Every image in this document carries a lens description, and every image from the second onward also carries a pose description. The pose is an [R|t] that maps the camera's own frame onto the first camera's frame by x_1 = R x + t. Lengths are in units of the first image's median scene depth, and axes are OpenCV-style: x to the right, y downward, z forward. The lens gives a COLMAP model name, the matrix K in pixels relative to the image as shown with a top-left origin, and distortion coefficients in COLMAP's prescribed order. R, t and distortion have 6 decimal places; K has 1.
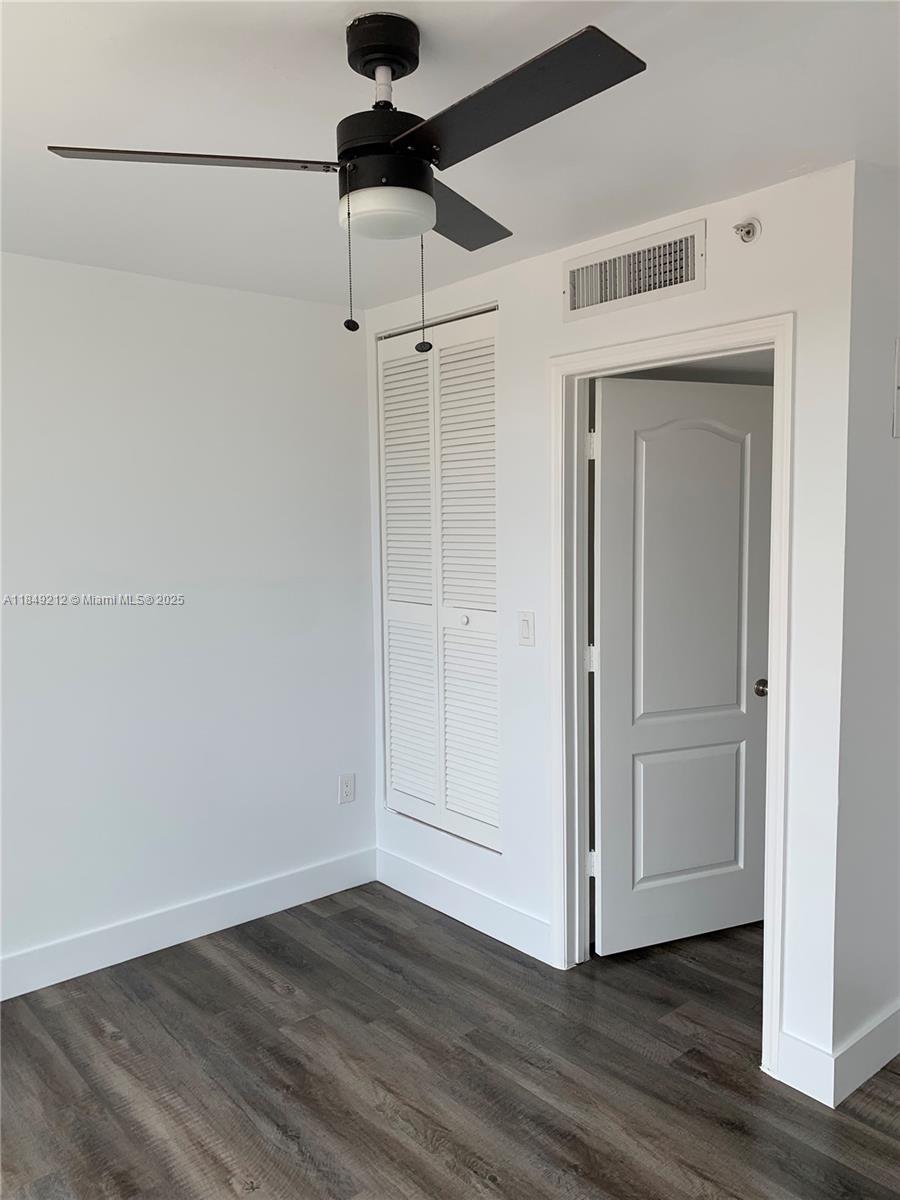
lens RADIAL K [[914.7, 0, 447.4], [0, 914.7, 601.5], [0, 0, 1]] dist [-0.009772, -0.006794]
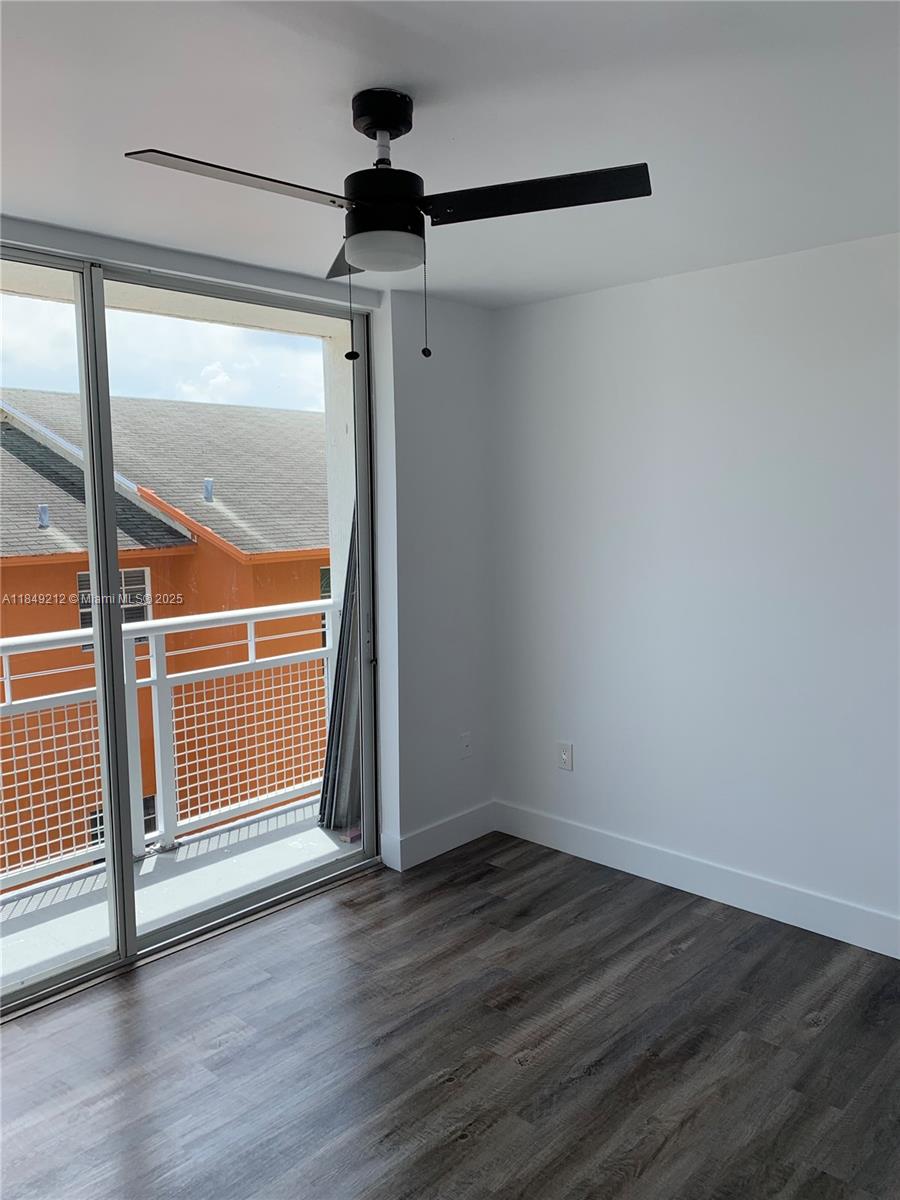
lens RADIAL K [[914.7, 0, 447.1], [0, 914.7, 606.3], [0, 0, 1]] dist [-0.009772, -0.006794]
pose [[0.126249, 0.141047, -0.981920, 0.682327], [-0.097793, 0.986788, 0.129173, -0.063170], [0.987167, 0.079717, 0.138374, 0.562880]]
